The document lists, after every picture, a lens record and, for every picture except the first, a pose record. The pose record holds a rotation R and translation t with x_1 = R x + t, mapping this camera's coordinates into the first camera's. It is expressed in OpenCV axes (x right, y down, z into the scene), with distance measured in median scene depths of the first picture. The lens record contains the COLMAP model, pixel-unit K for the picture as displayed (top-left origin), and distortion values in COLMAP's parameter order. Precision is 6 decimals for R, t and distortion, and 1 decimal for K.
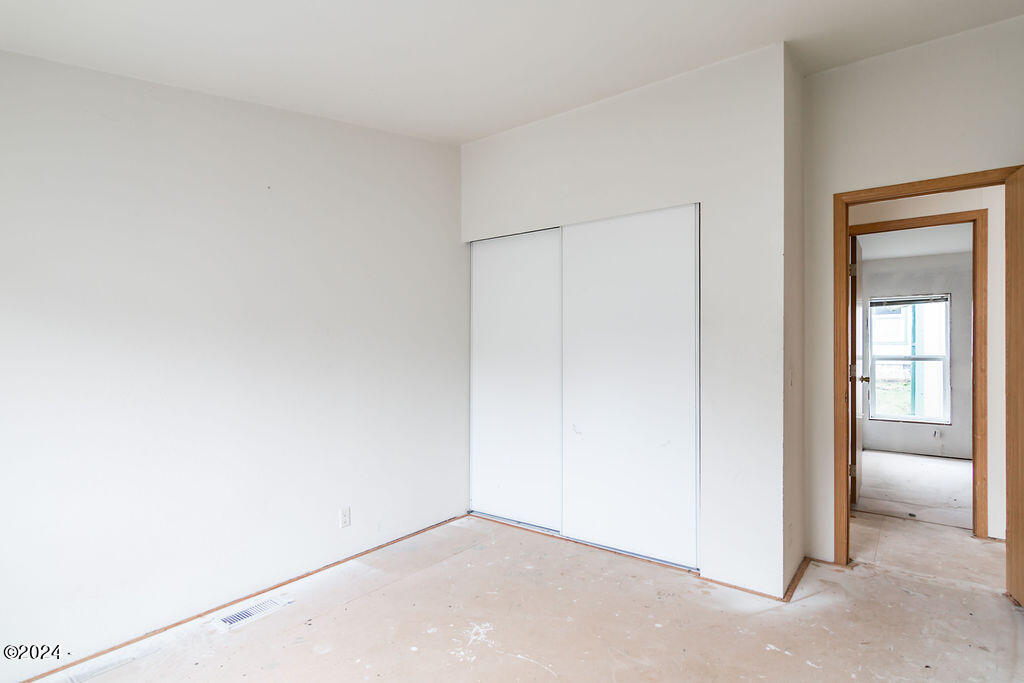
lens RADIAL K [[522.2, 0, 510.7], [0, 522.2, 341.4], [0, 0, 1]] dist [-0.001465, 0.001019]
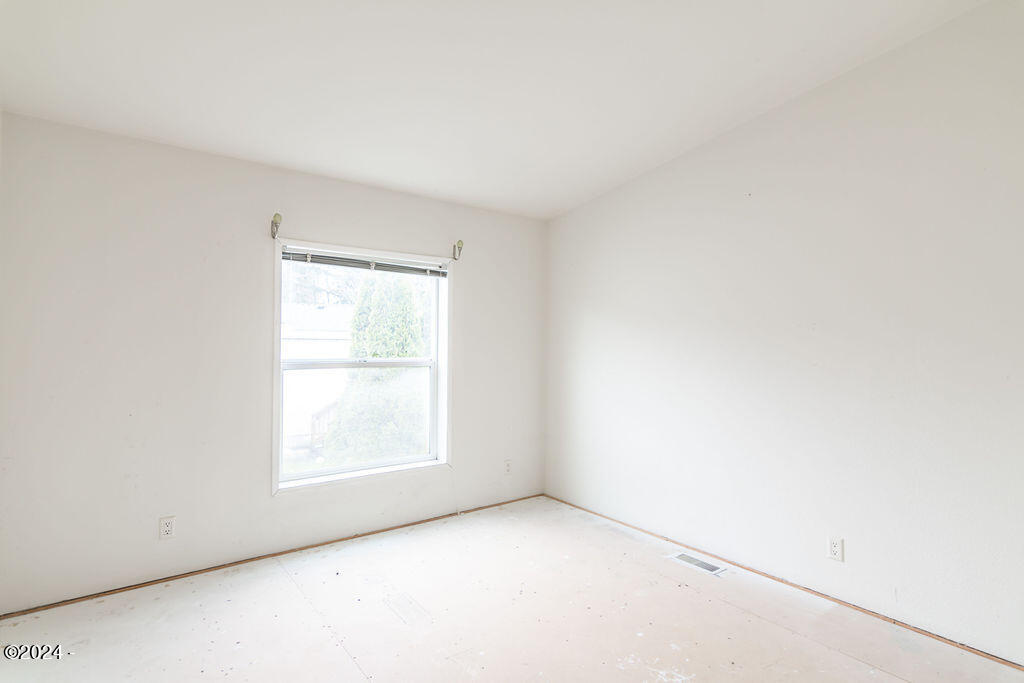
lens RADIAL K [[522.2, 0, 510.7], [0, 522.2, 341.4], [0, 0, 1]] dist [-0.001465, 0.001019]
pose [[-0.261393, 0.003087, -0.965228, 0.709081], [0.006778, 0.999976, 0.001363, 0.003971], [0.965209, -0.006186, -0.261408, 0.828175]]
